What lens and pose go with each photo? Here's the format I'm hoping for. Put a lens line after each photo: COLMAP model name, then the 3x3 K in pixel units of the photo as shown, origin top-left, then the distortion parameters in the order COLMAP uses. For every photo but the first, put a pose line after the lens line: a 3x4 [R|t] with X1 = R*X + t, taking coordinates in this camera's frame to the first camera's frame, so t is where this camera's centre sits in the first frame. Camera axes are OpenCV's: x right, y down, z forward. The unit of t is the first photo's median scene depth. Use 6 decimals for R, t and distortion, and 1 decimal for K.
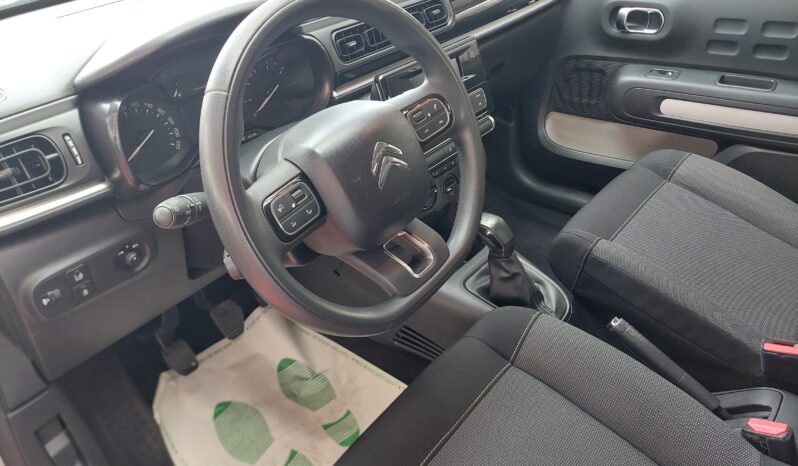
lens RADIAL K [[580.4, 0, 405.8], [0, 580.4, 215.5], [0, 0, 1]] dist [0.076607, -0.067518]
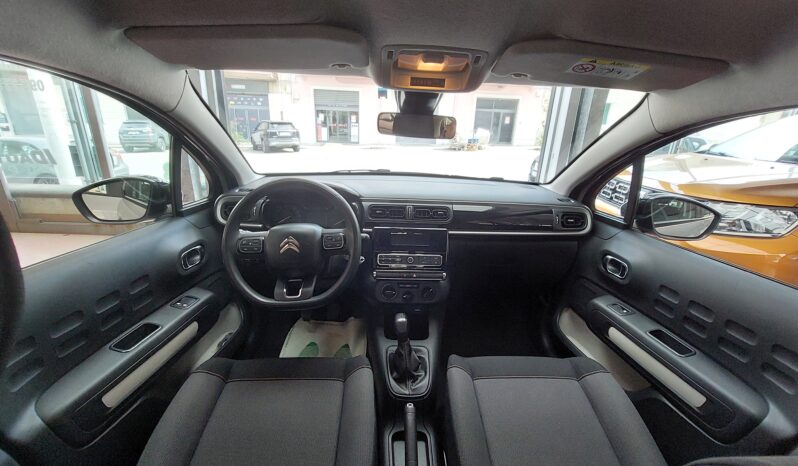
lens RADIAL K [[321.3, 0, 405.2], [0, 321.3, 232.8], [0, 0, 1]] dist [-0.014419, 0.000024]
pose [[0.671306, 0.301191, -0.677225, 0.590663], [-0.456196, 0.888035, -0.057261, -0.139970], [0.584153, 0.347387, 0.733545, 0.127767]]
